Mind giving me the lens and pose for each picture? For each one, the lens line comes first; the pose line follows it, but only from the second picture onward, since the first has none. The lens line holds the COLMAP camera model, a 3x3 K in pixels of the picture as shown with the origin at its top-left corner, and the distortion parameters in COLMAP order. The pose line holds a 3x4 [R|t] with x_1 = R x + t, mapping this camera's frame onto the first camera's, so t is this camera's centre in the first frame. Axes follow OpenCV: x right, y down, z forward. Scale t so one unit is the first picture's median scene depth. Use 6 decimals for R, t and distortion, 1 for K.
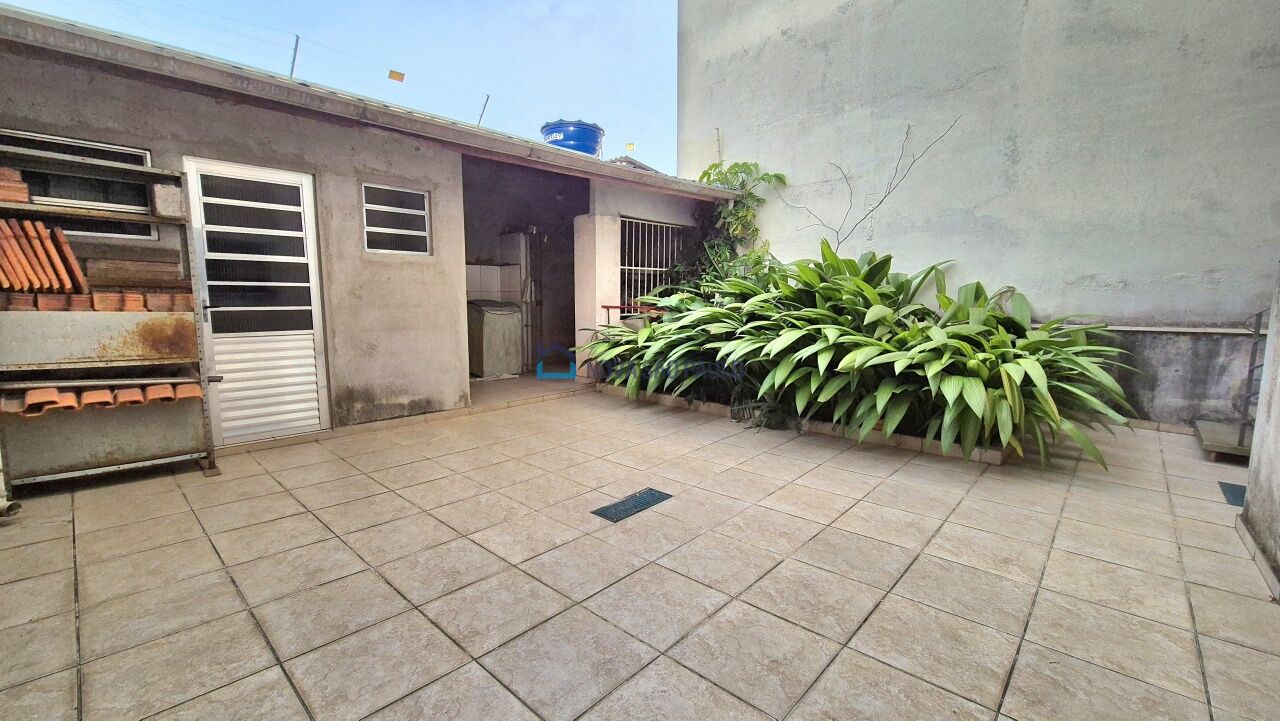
lens RADIAL K [[521.9, 0, 641.3], [0, 521.9, 360.6], [0, 0, 1]] dist [0.001356, -0.000213]
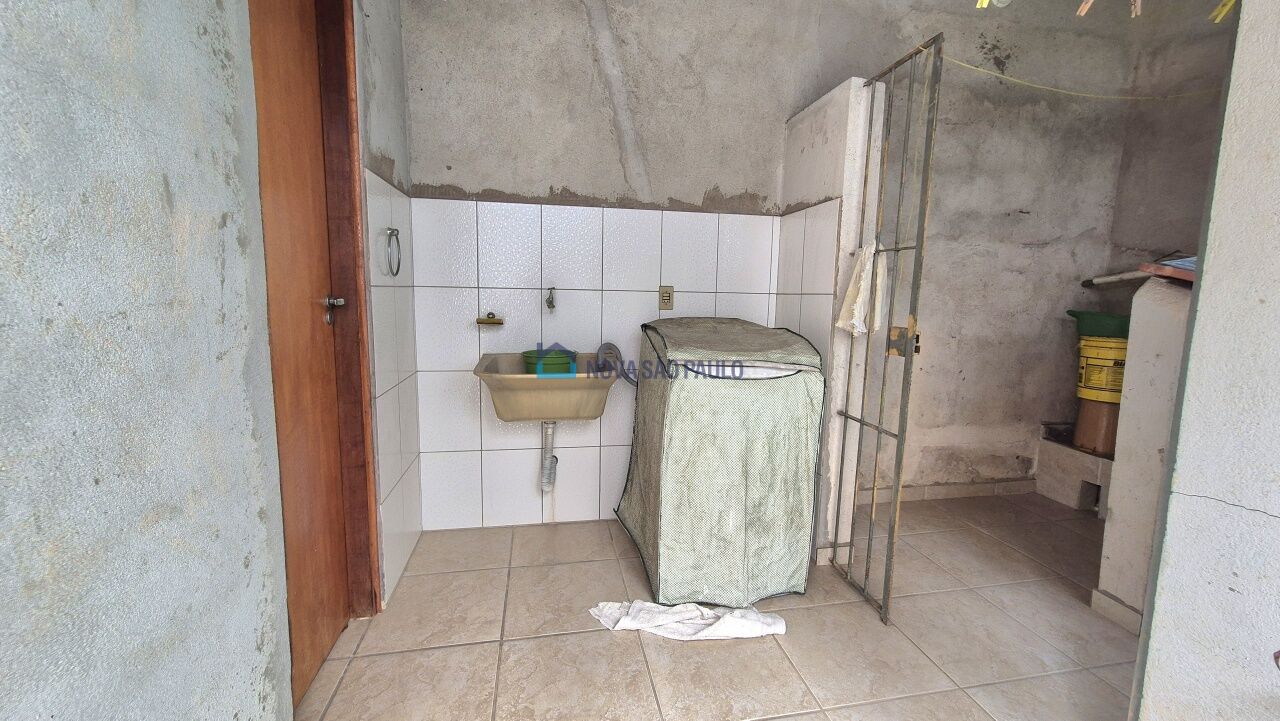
lens RADIAL K [[521.9, 0, 642.4], [0, 521.9, 356.2], [0, 0, 1]] dist [0.001356, -0.000213]
pose [[0.811979, 0.087756, -0.577052, -0.152243], [-0.087980, 0.995739, 0.027629, -0.098845], [0.577018, 0.028335, 0.816240, 0.726740]]
